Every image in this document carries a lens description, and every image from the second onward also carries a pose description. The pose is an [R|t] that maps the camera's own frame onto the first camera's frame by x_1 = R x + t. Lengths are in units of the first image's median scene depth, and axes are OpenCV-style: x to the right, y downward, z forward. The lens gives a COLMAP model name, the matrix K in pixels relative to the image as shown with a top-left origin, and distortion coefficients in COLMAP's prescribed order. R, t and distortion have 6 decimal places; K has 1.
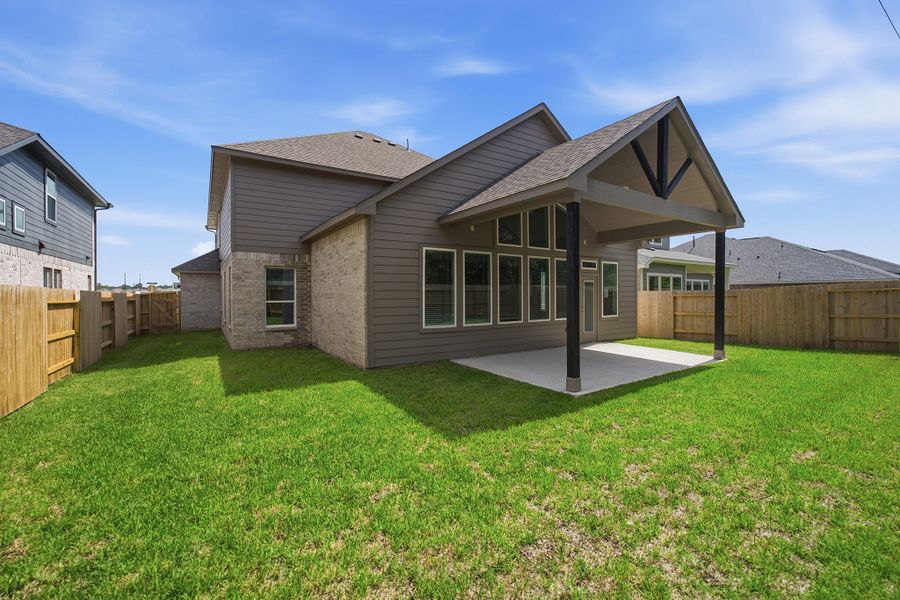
lens RADIAL K [[373.2, 0, 450.5], [0, 373.2, 295.4], [0, 0, 1]] dist [-0.003459, 0.002742]
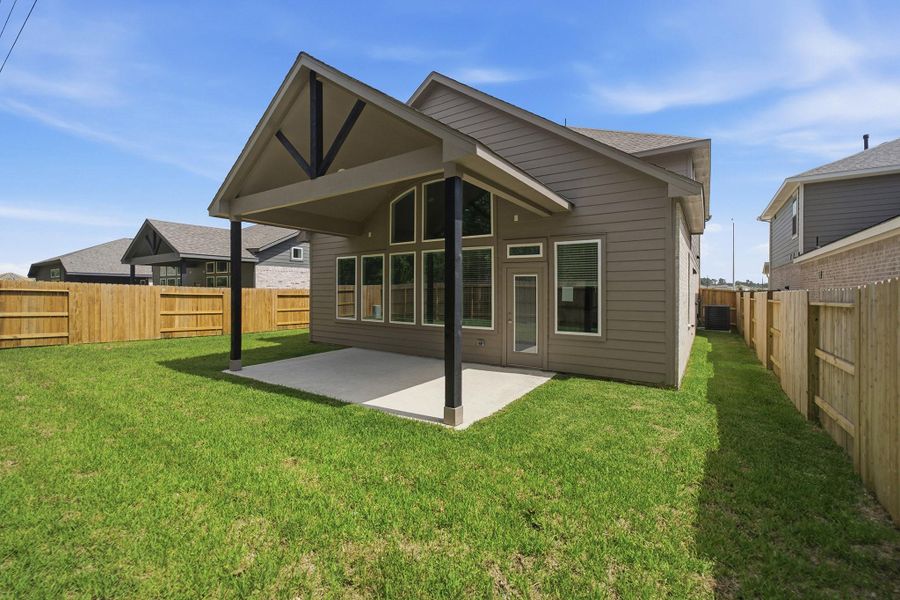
lens RADIAL K [[373.2, 0, 450.3], [0, 373.2, 294.5], [0, 0, 1]] dist [-0.003459, 0.002742]
pose [[0.379109, 0.005138, -0.925338, 1.094304], [-0.014942, 0.999888, -0.000570, -0.002247], [0.925231, 0.014042, 0.379144, 0.739209]]
